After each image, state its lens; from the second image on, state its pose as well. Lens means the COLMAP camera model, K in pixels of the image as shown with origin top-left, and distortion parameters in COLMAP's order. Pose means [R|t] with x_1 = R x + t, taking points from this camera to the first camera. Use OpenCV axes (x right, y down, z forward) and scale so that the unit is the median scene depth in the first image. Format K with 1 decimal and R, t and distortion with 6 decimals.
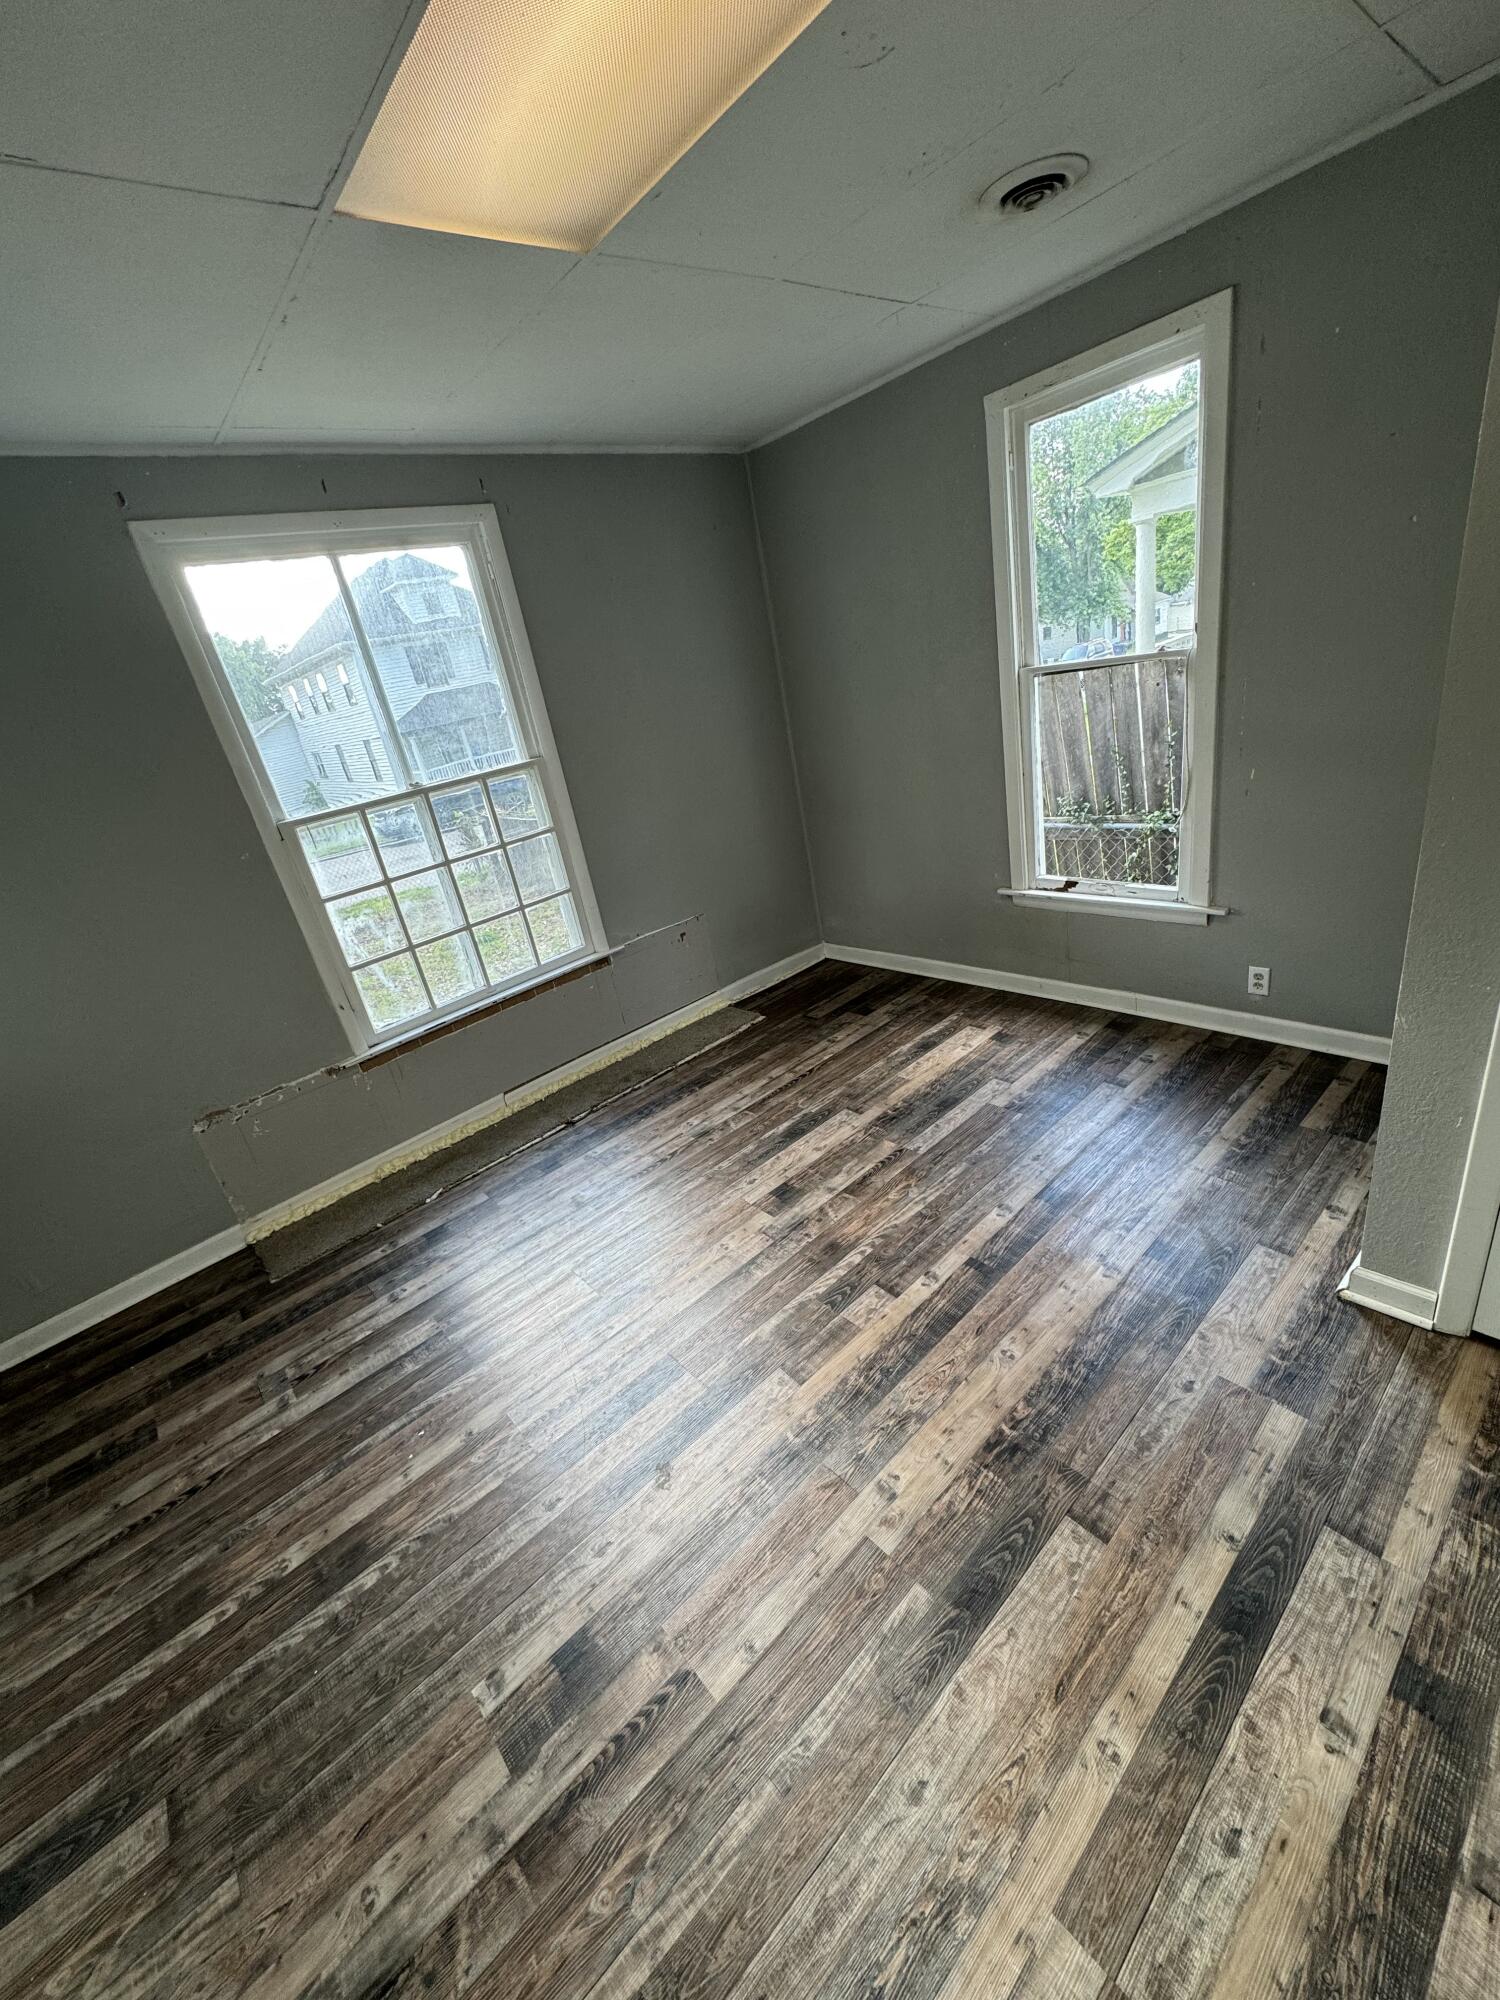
lens RADIAL K [[795.0, 0, 750.0], [0, 795.0, 1000.0], [0, 0, 1]] dist [-0.001485, 0.000231]
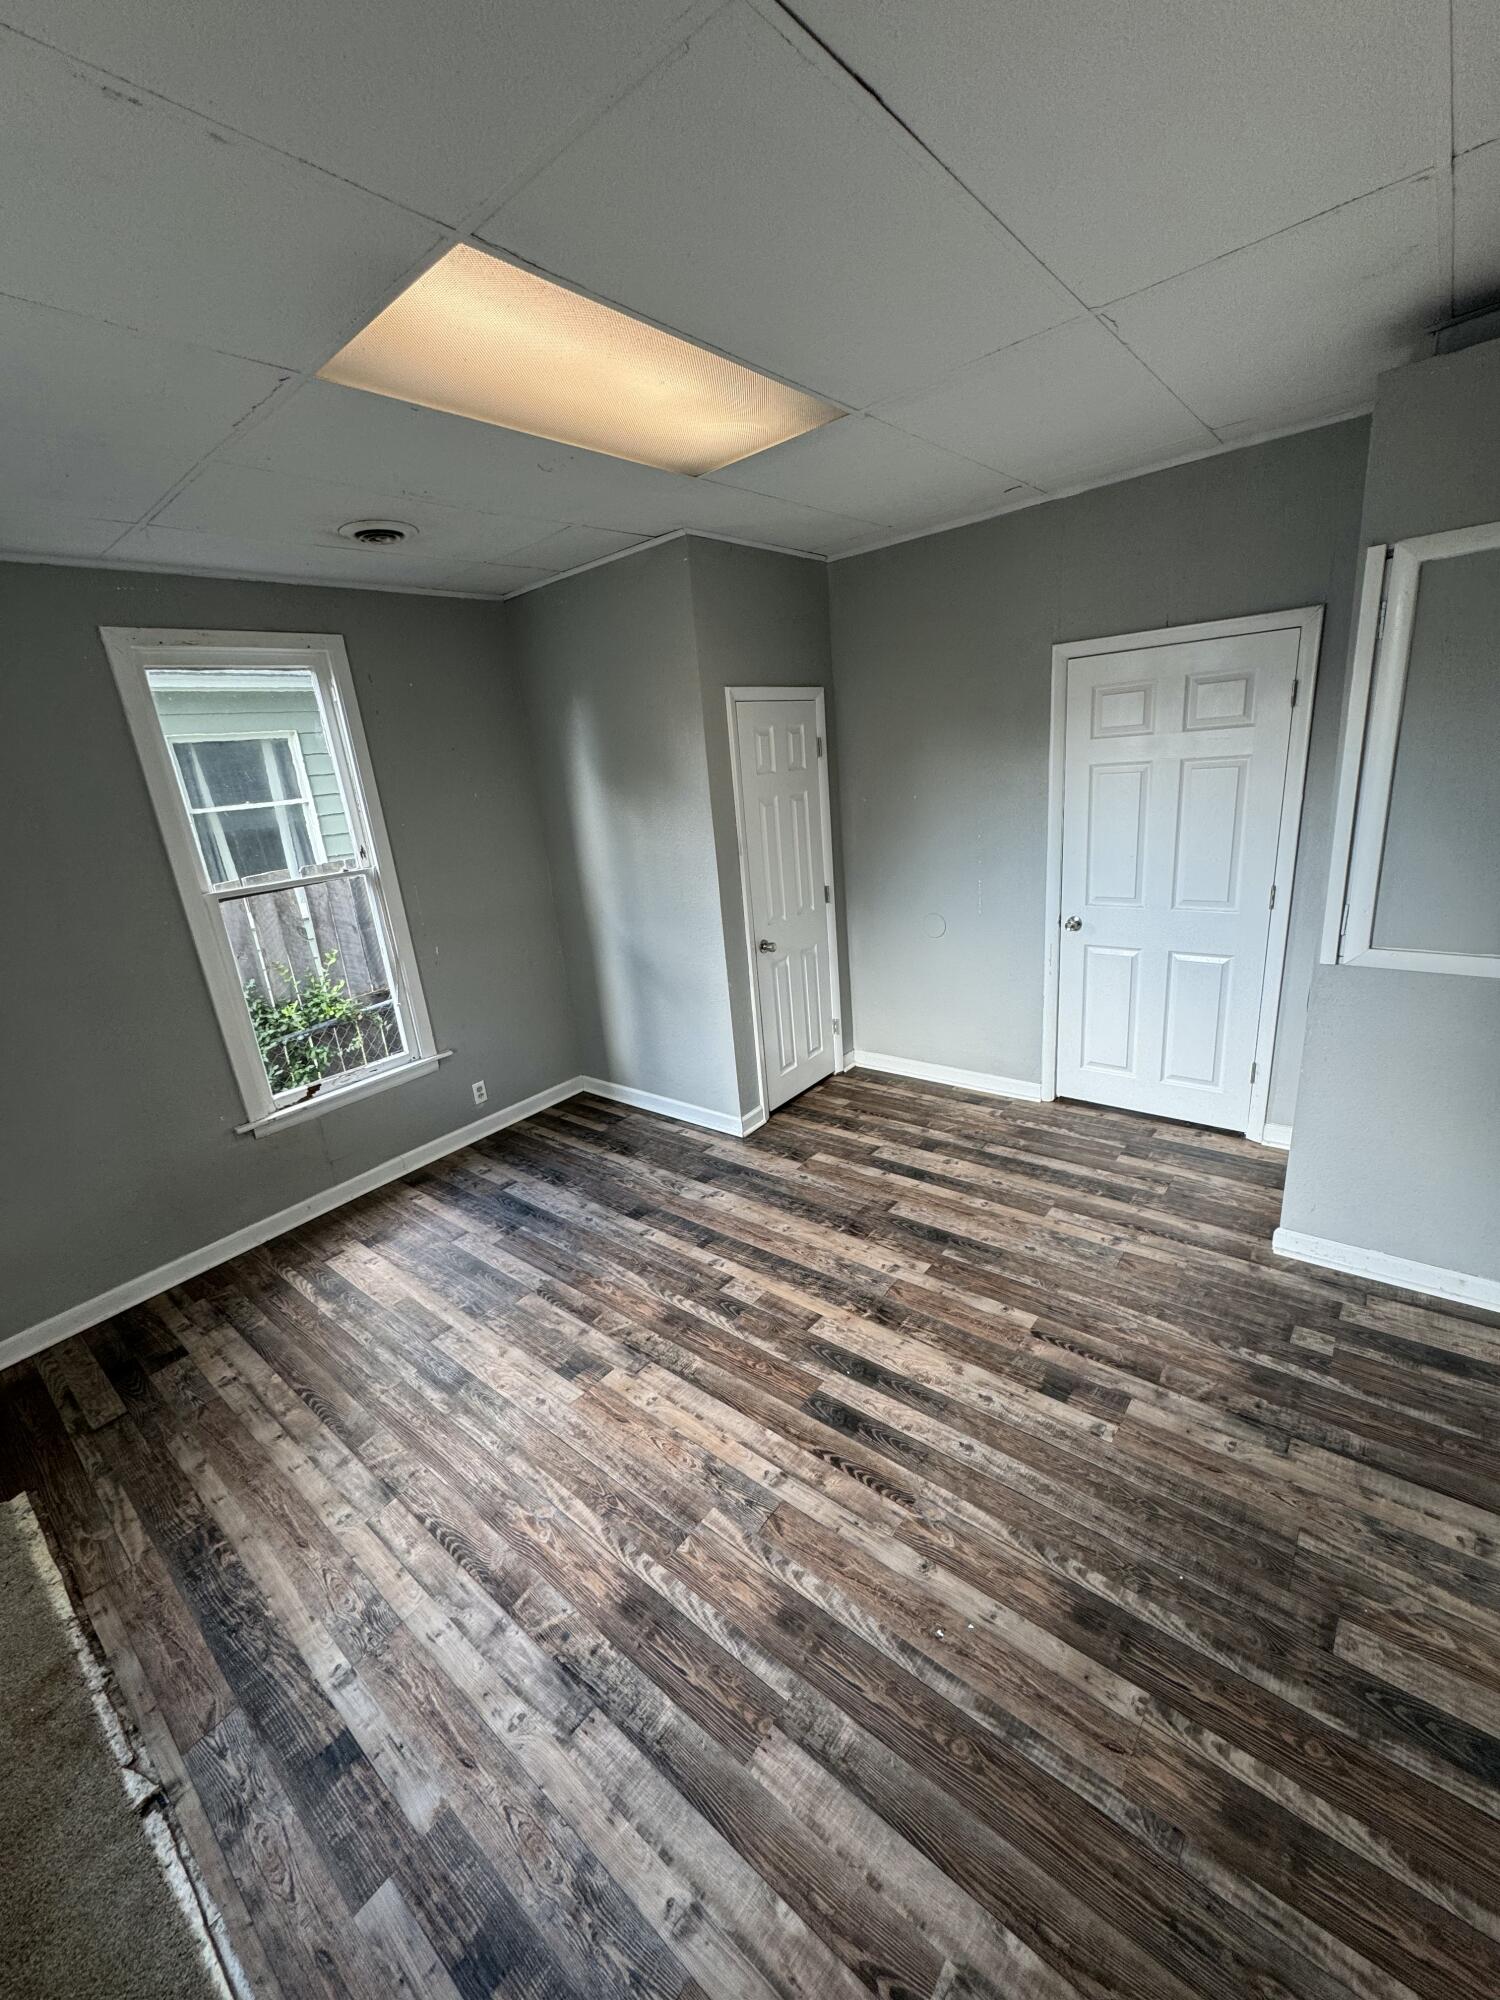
lens RADIAL K [[795.0, 0, 750.0], [0, 795.0, 1000.0], [0, 0, 1]] dist [-0.001485, 0.000231]
pose [[-0.138966, -0.098141, 0.985422, -0.976685], [0.499569, 0.852235, 0.155326, -0.180368], [-0.855055, 0.513871, -0.069404, 0.793738]]
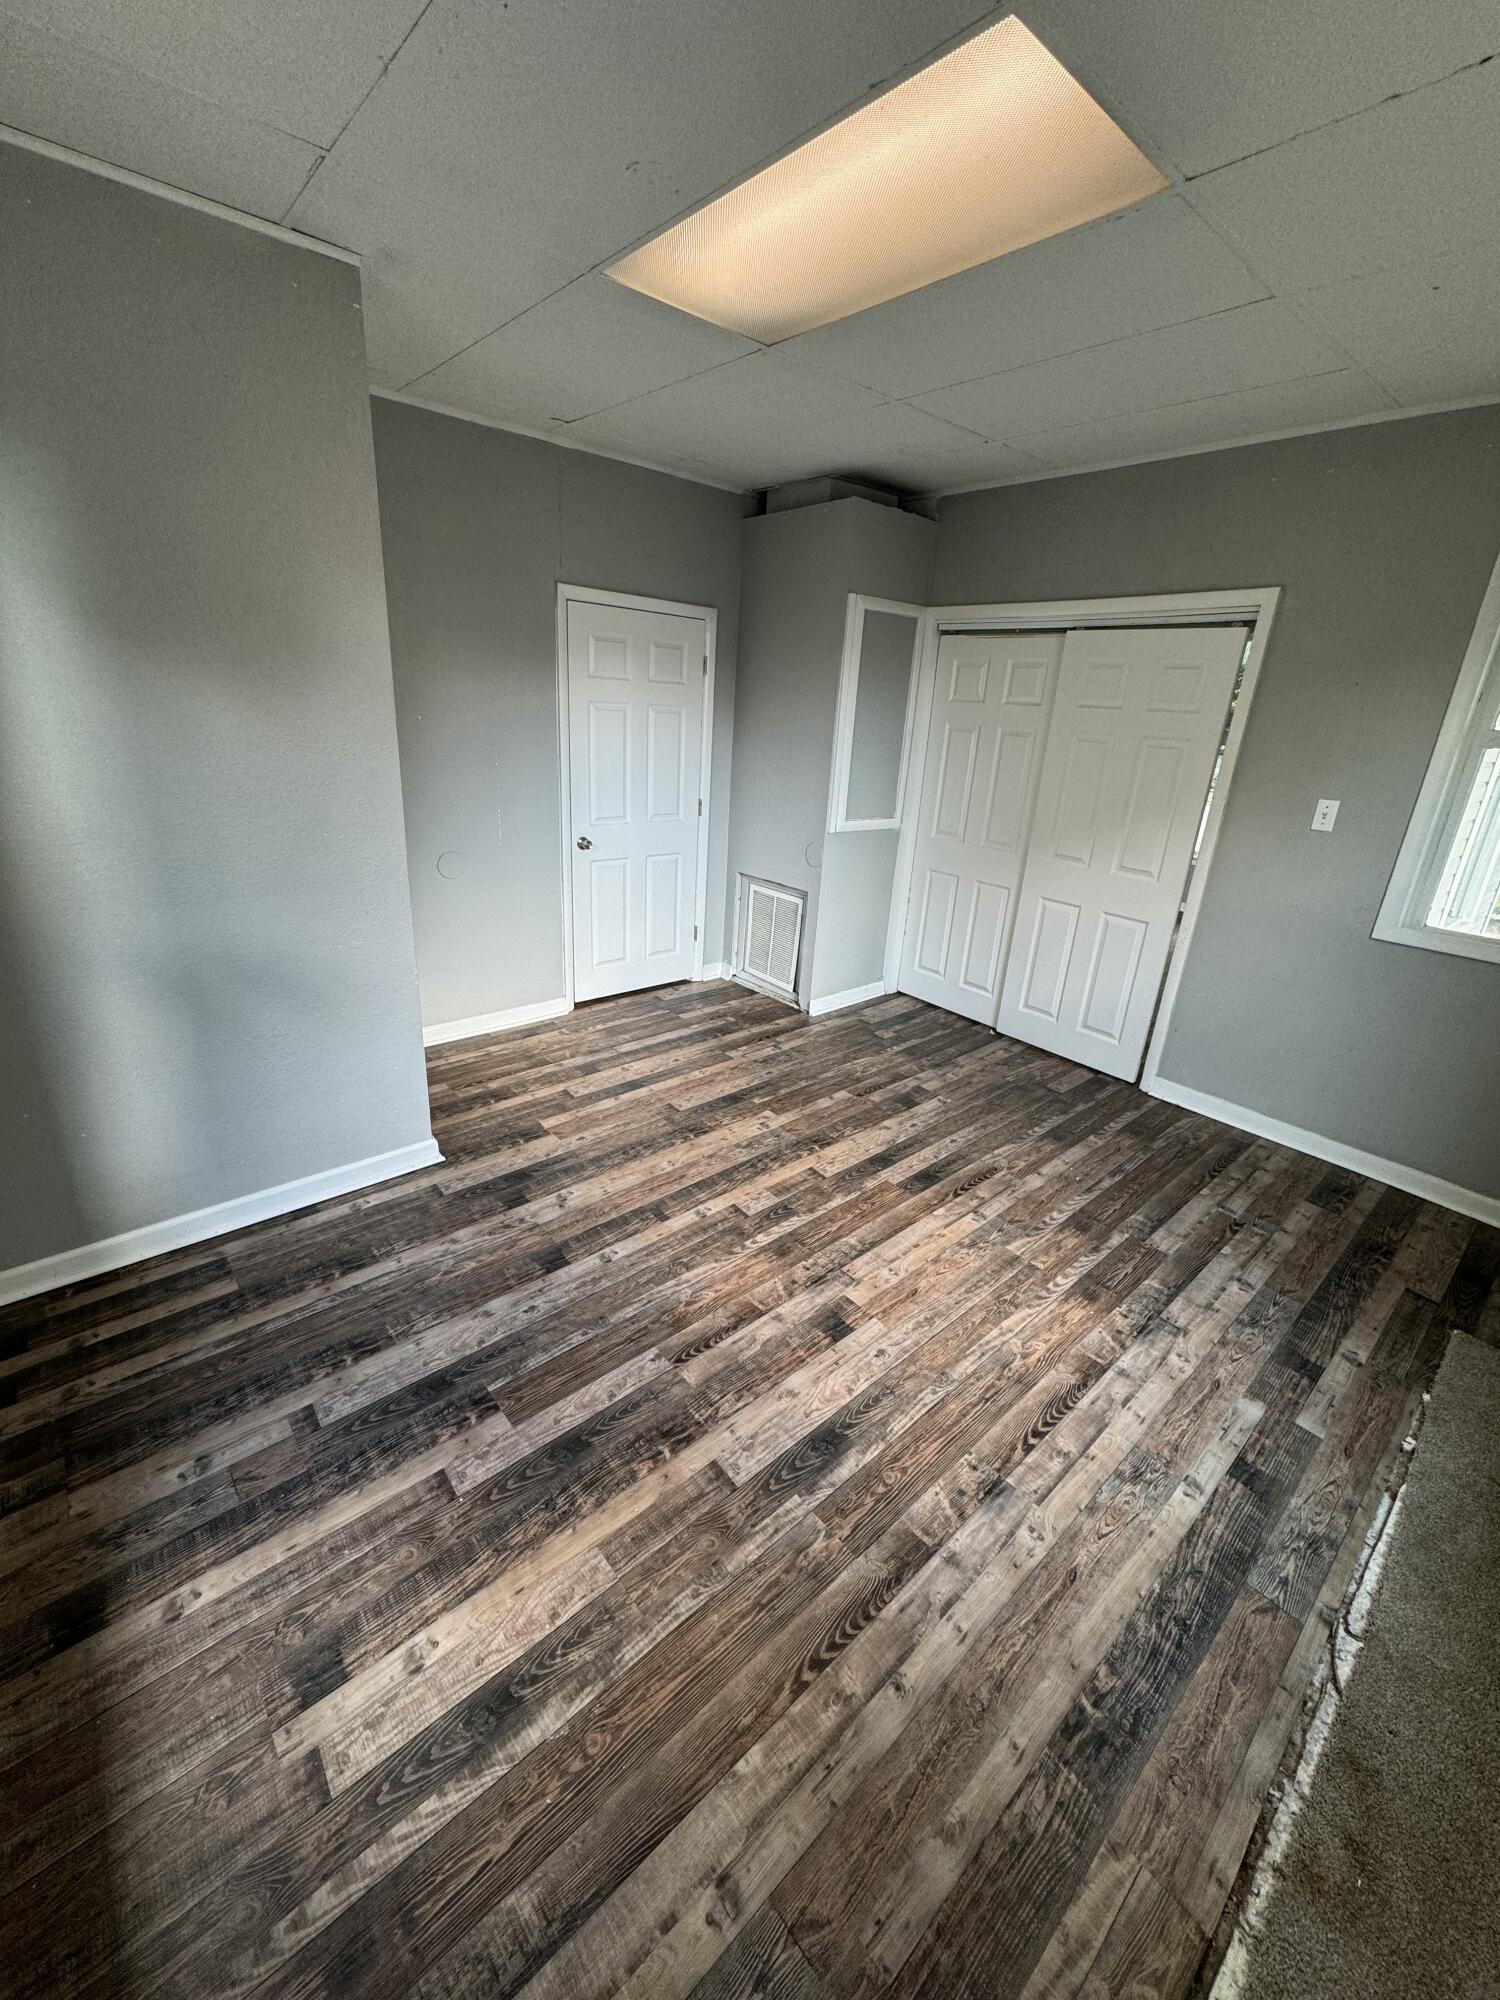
lens RADIAL K [[795.0, 0, 750.0], [0, 795.0, 1000.0], [0, 0, 1]] dist [-0.001485, 0.000231]
pose [[-0.991341, 0.122622, 0.046970, 0.059024], [0.120989, 0.713985, 0.689628, -0.664983], [0.051028, 0.689340, -0.722639, 1.586640]]
